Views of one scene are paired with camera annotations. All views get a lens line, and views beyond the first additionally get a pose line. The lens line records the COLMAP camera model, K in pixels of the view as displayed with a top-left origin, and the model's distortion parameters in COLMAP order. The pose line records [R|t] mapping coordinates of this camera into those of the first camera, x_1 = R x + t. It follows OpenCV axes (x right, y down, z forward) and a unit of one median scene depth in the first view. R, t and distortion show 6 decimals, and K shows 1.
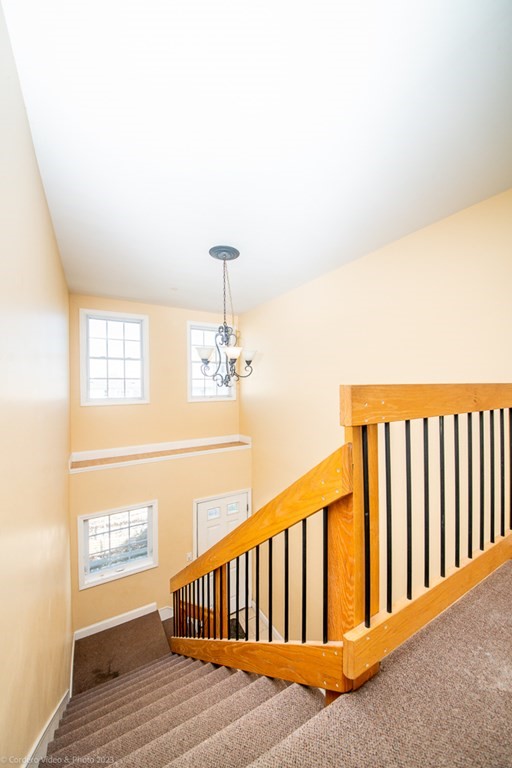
lens RADIAL K [[285.6, 0, 256.0], [0, 285.6, 384.0], [0, 0, 1]] dist [-0.002137, -0.000195]
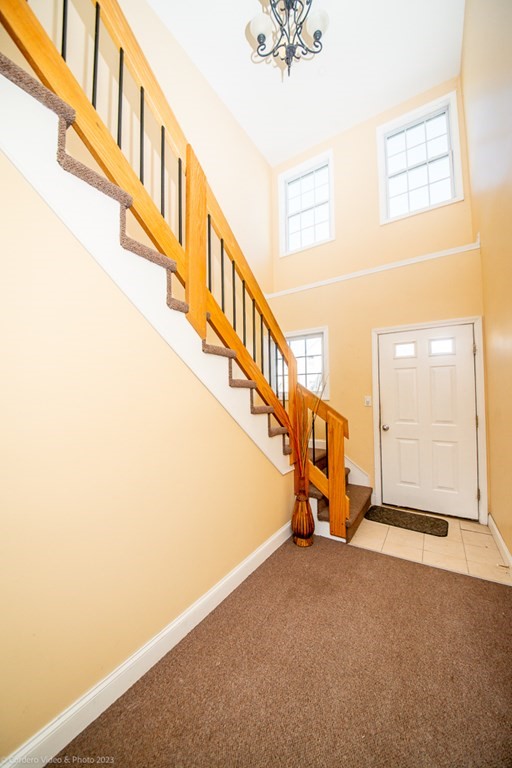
lens RADIAL K [[285.6, 0, 256.0], [0, 285.6, 384.0], [0, 0, 1]] dist [-0.002137, -0.000195]
pose [[0.455671, -0.044394, -0.889040, 0.307143], [-0.000500, 0.998743, -0.050128, 0.580749], [0.890148, 0.023286, 0.455076, 0.368419]]
